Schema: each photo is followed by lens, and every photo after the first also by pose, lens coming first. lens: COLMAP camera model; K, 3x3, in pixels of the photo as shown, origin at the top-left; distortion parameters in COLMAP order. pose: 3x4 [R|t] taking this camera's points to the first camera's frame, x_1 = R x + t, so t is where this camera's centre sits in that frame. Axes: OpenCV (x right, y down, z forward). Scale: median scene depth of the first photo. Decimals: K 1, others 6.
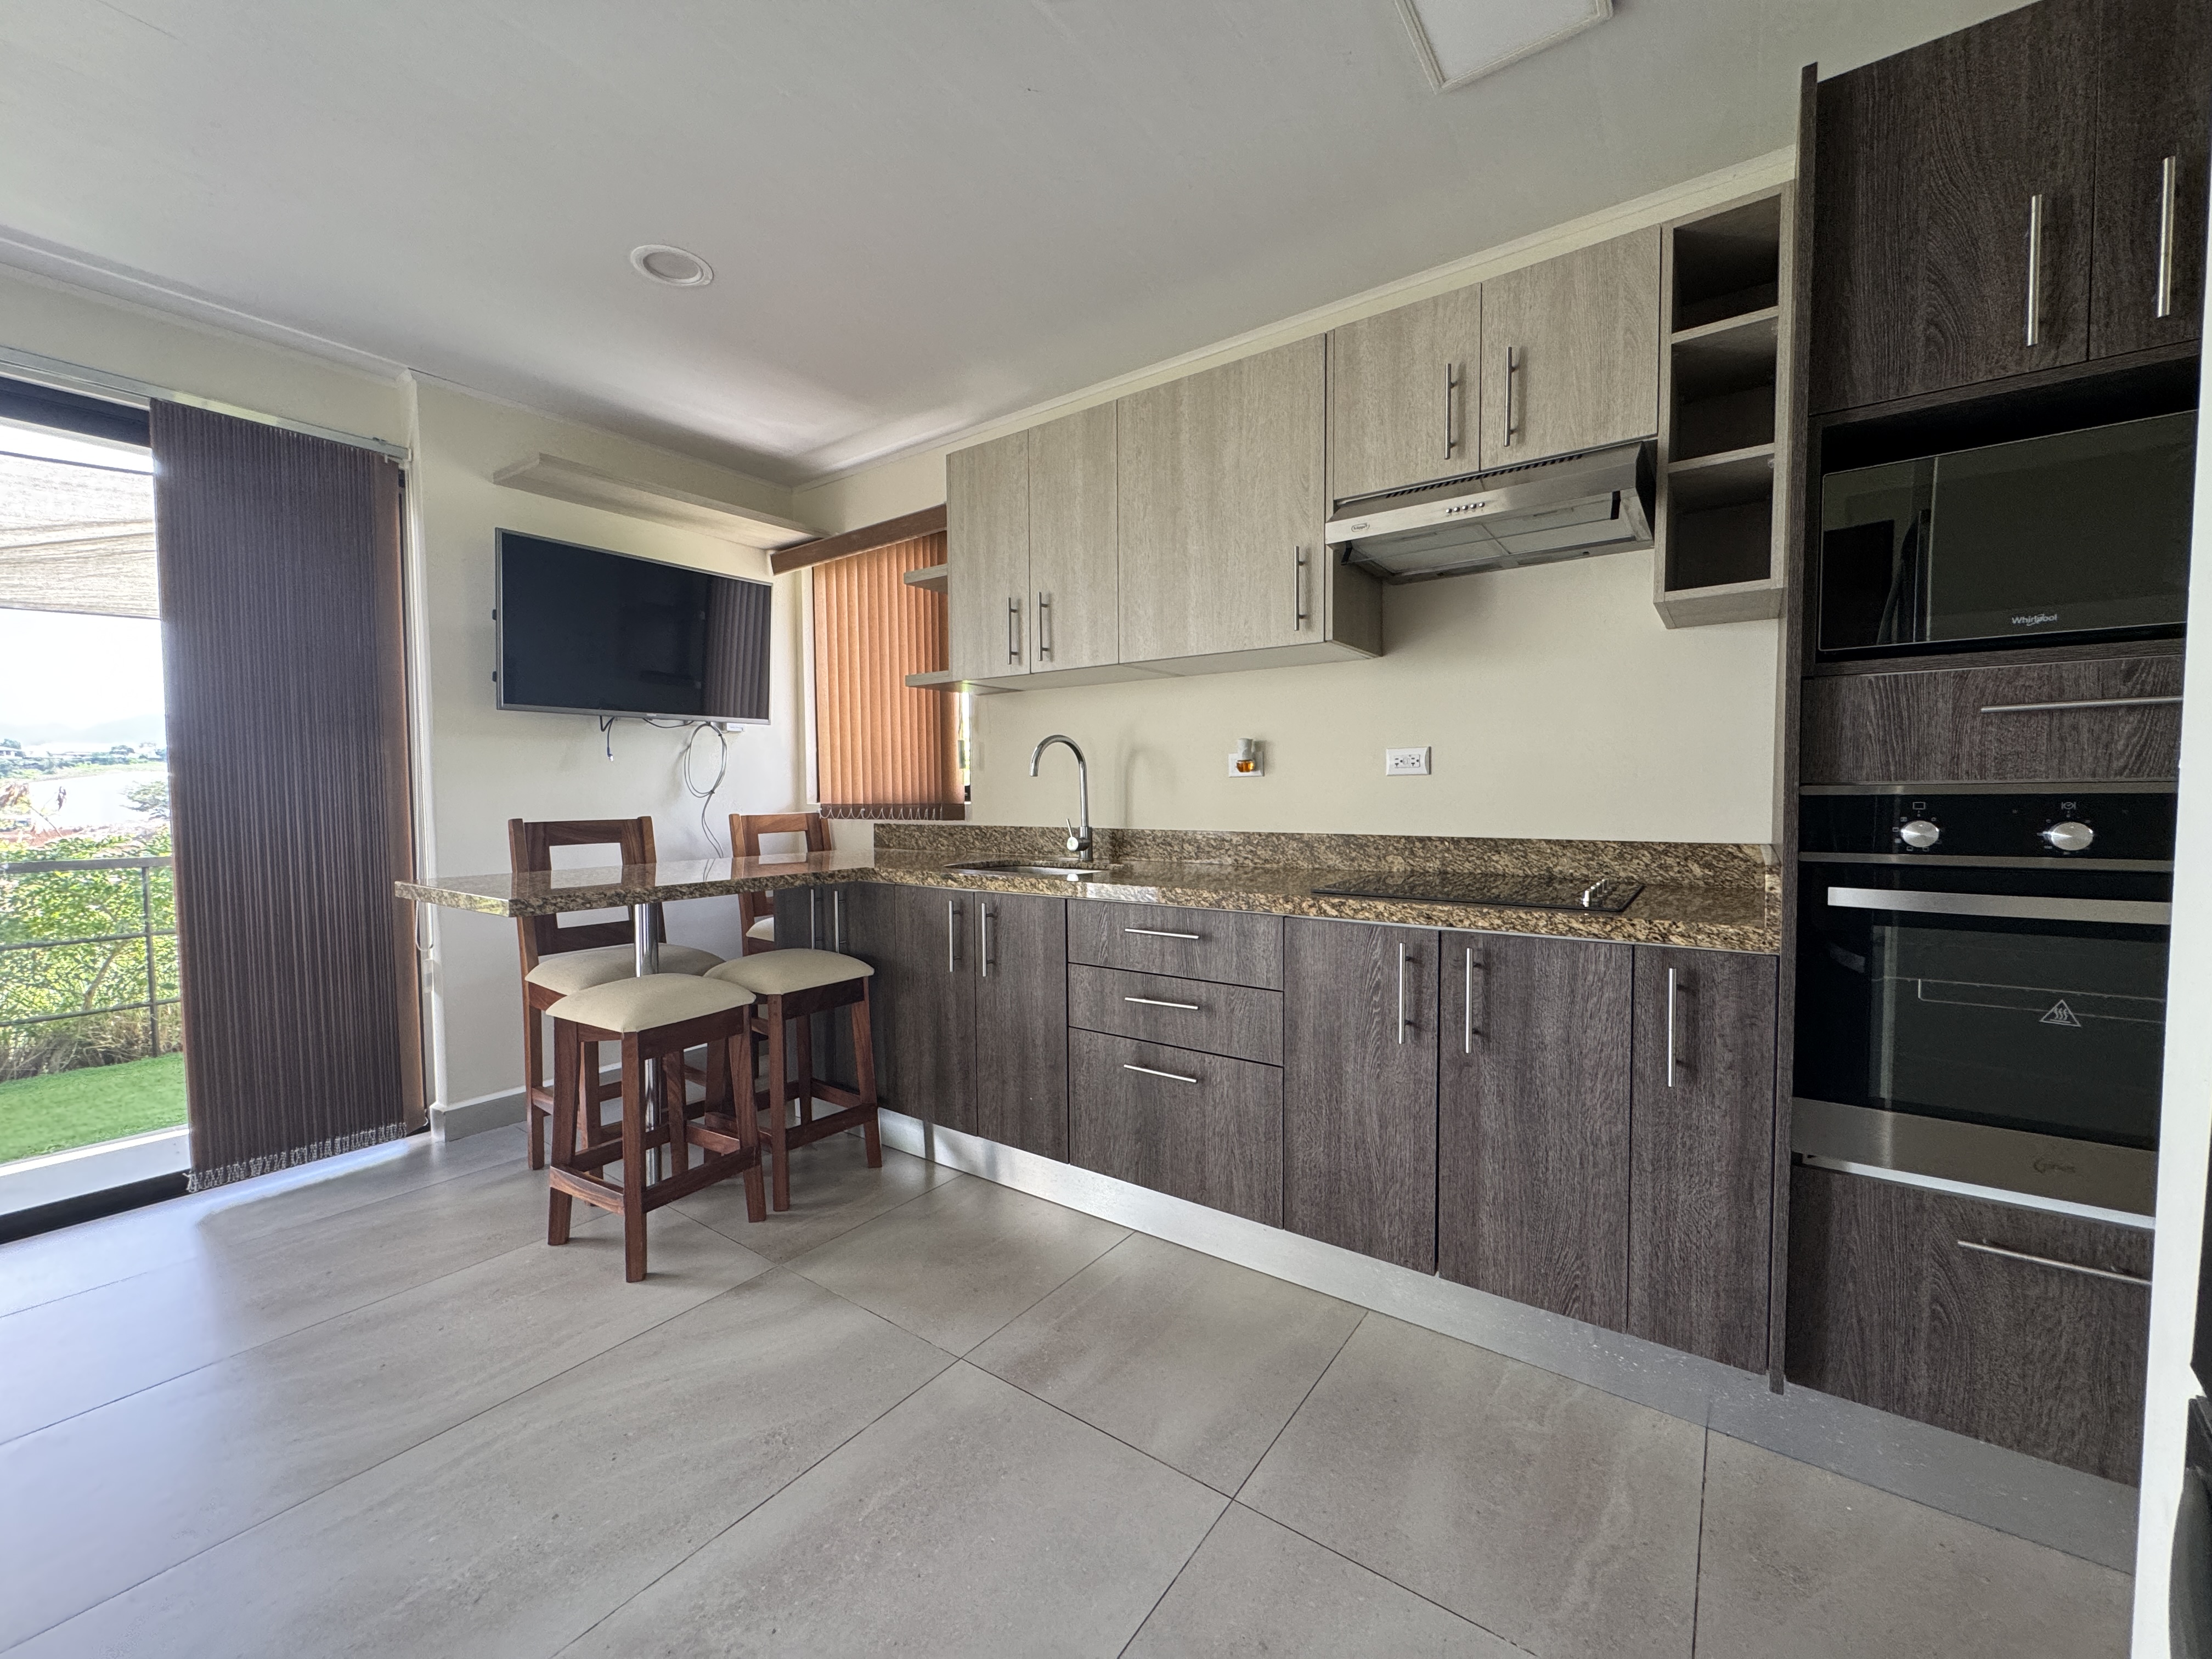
lens RADIAL K [[882.3, 0, 1104.7], [0, 882.3, 832.0], [0, 0, 1]] dist [-0.003468, -0.000146]
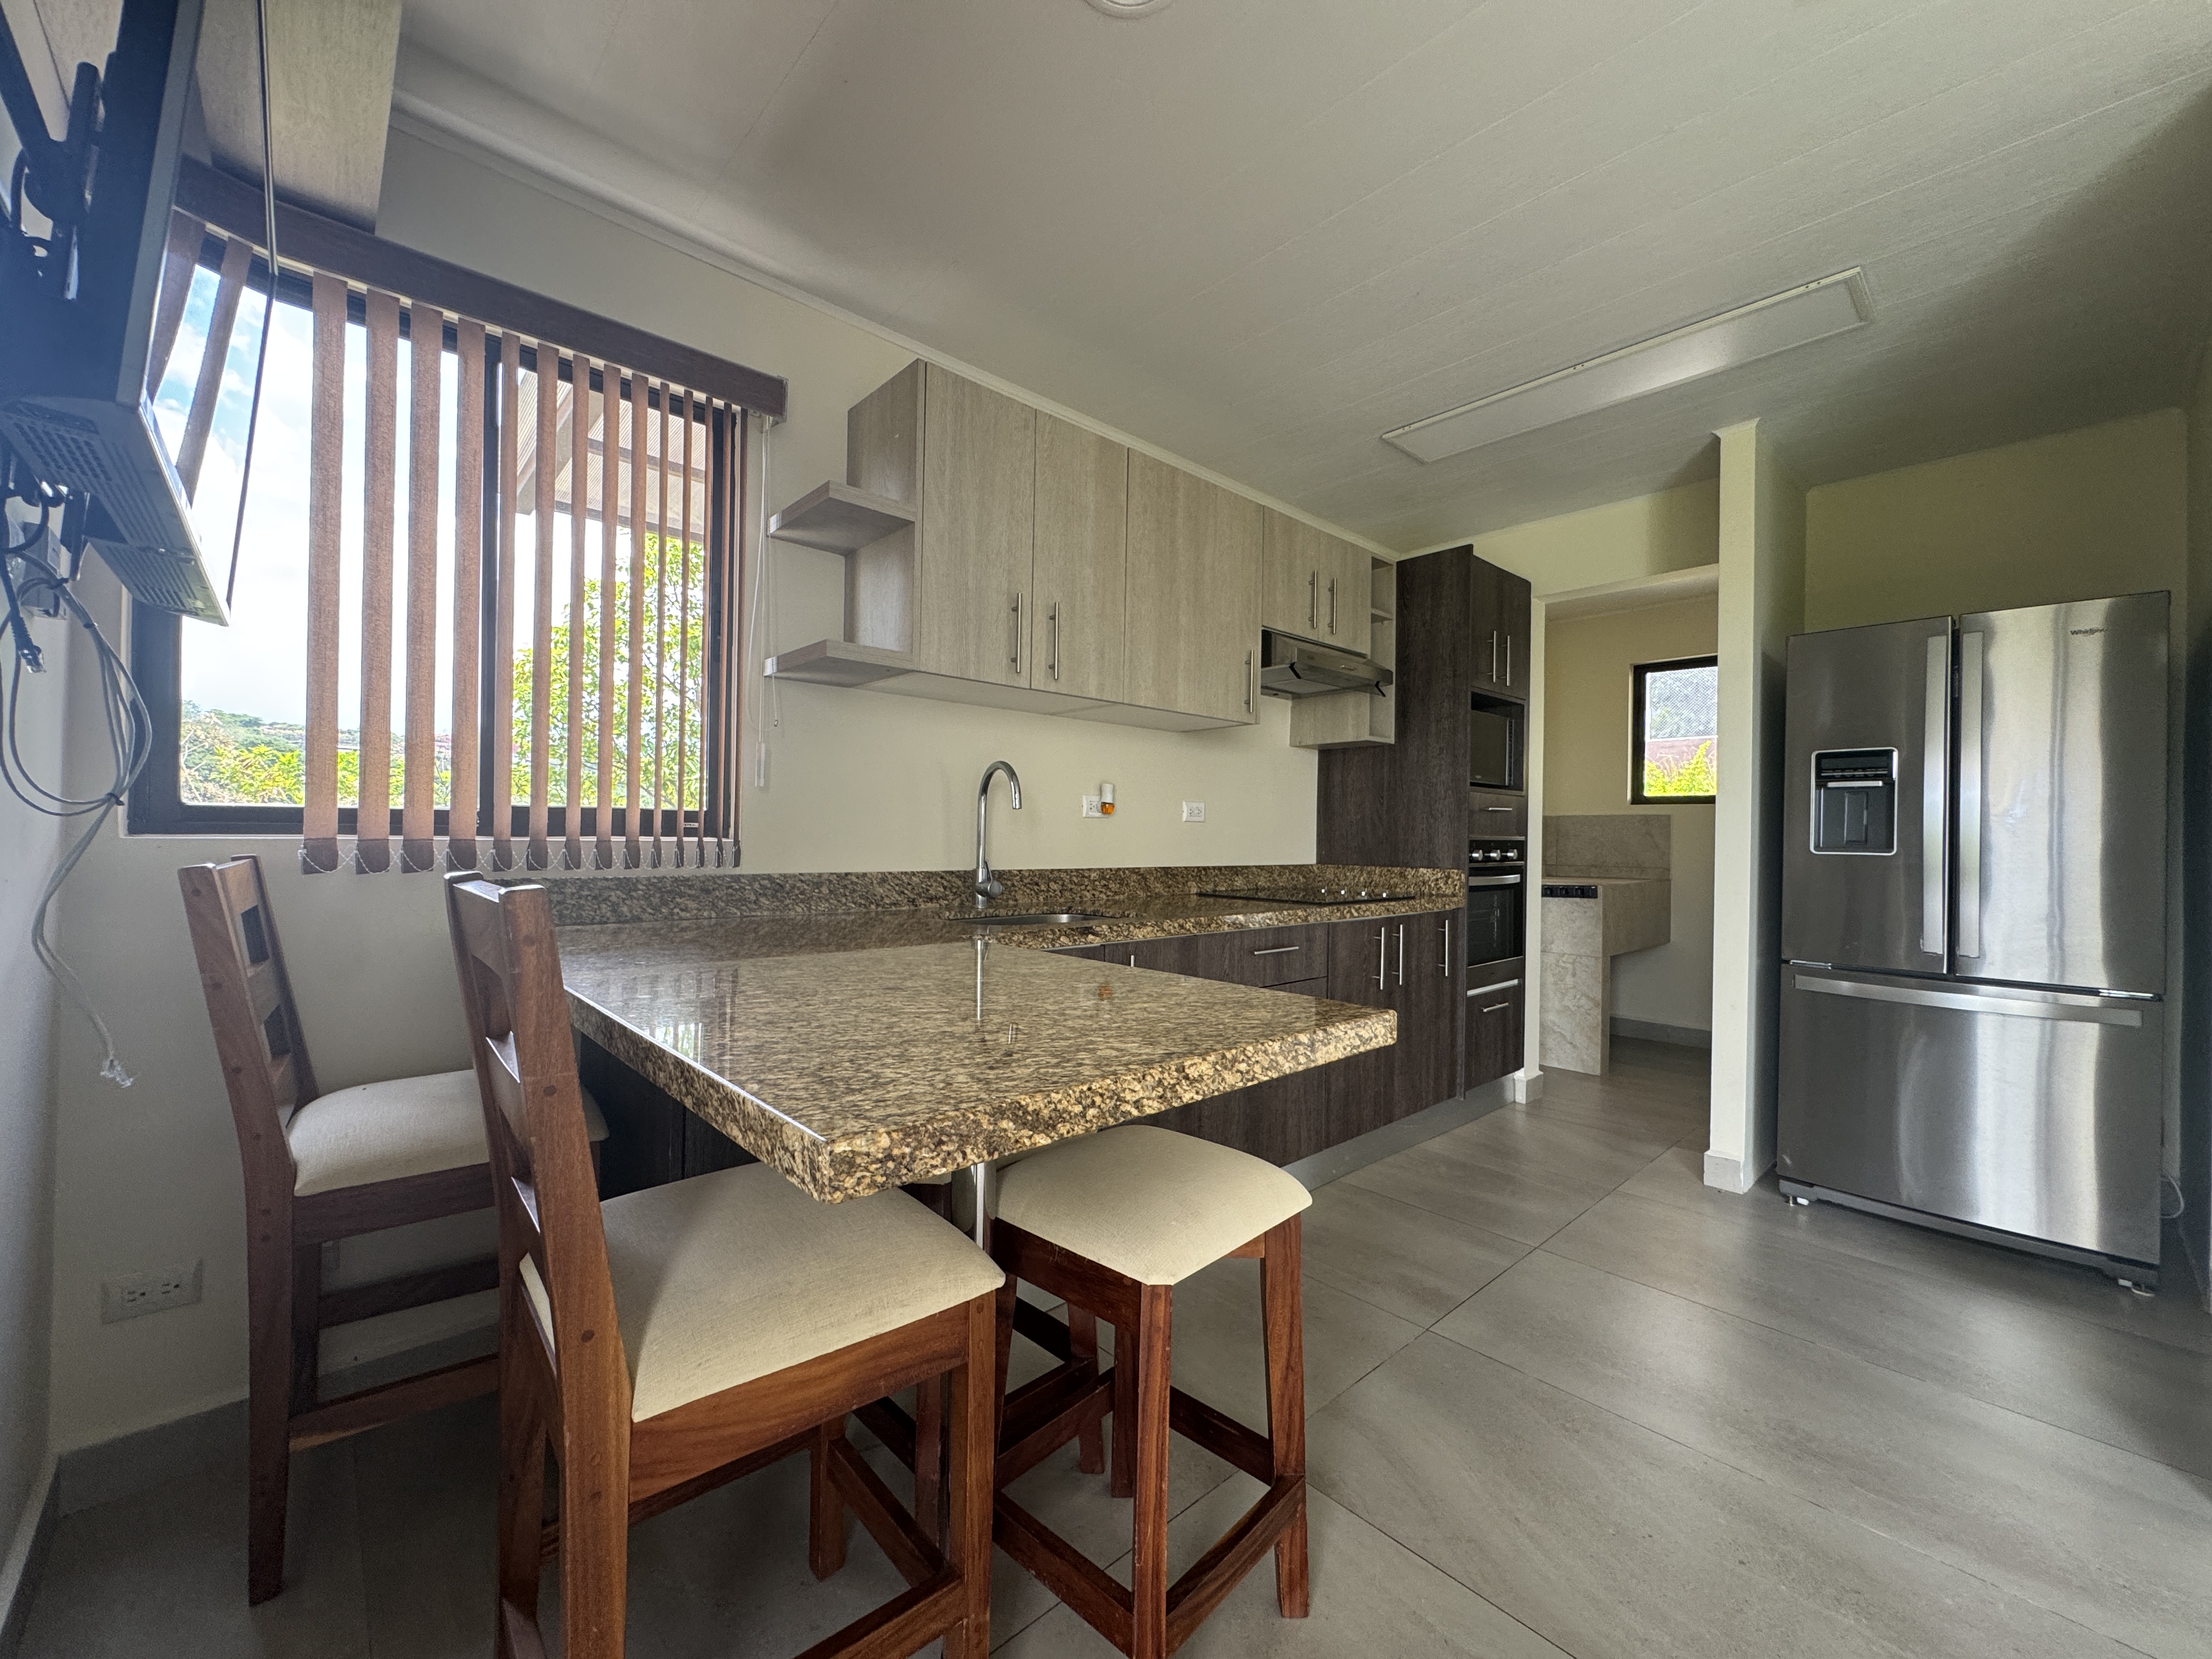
lens RADIAL K [[882.3, 0, 1104.4], [0, 882.3, 831.5], [0, 0, 1]] dist [-0.003468, -0.000146]
pose [[0.199441, 0.012700, 0.979828, -0.973051], [0.028391, 0.999421, -0.018732, -0.026375], [-0.979498, 0.031554, 0.198965, 0.825597]]
